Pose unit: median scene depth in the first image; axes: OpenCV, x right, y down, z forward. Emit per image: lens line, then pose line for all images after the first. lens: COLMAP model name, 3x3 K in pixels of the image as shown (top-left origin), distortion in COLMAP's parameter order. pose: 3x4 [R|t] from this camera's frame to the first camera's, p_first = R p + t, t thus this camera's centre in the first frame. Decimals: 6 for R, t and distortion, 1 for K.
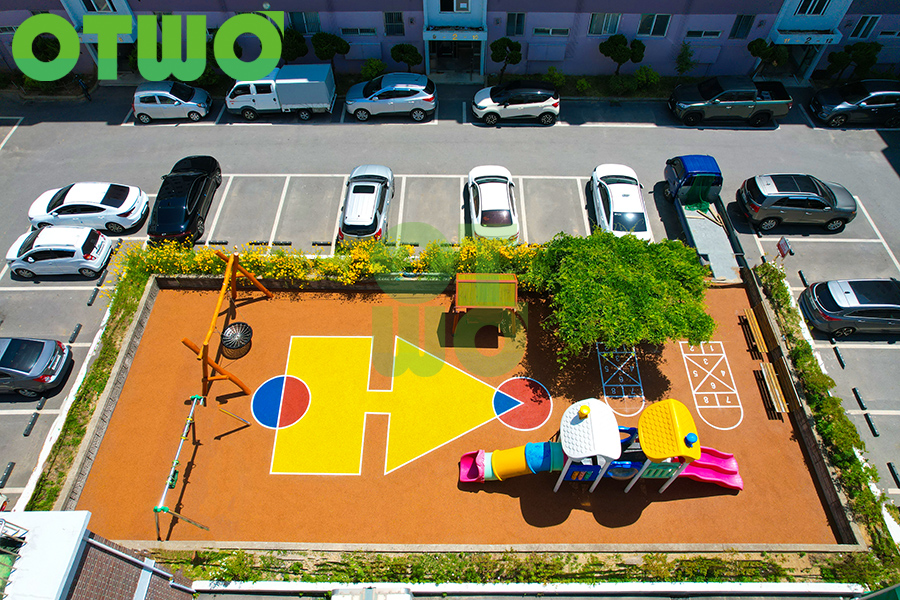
lens RADIAL K [[572.8, 0, 450.0], [0, 572.8, 300.0], [0, 0, 1]] dist [-0.034298, 0.003049]
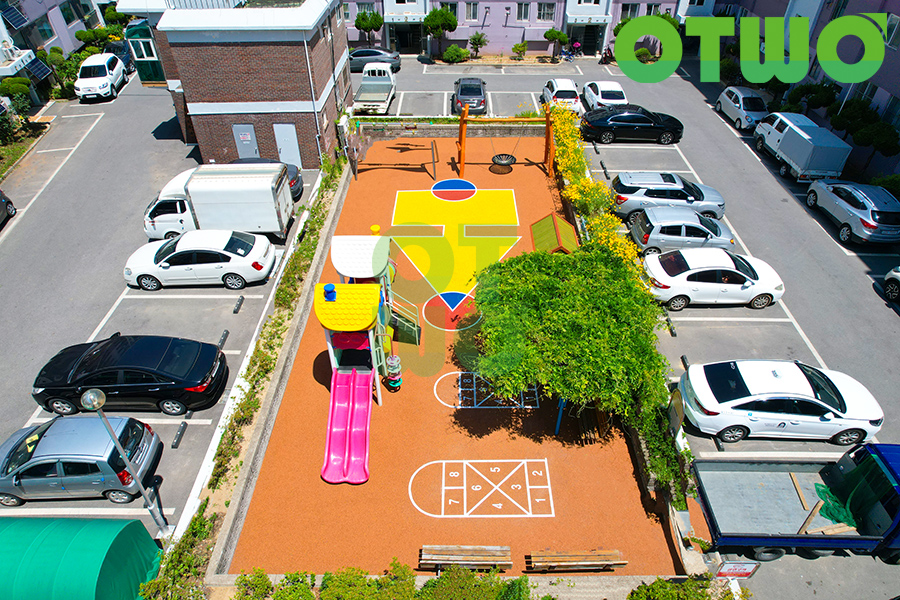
lens RADIAL K [[572.8, 0, 450.0], [0, 572.8, 300.0], [0, 0, 1]] dist [-0.034298, 0.003049]
pose [[-0.010050, 0.626152, -0.779636, 0.628416], [-0.810663, 0.451364, 0.372956, -0.134058], [0.585427, 0.635770, 0.503062, 0.358048]]
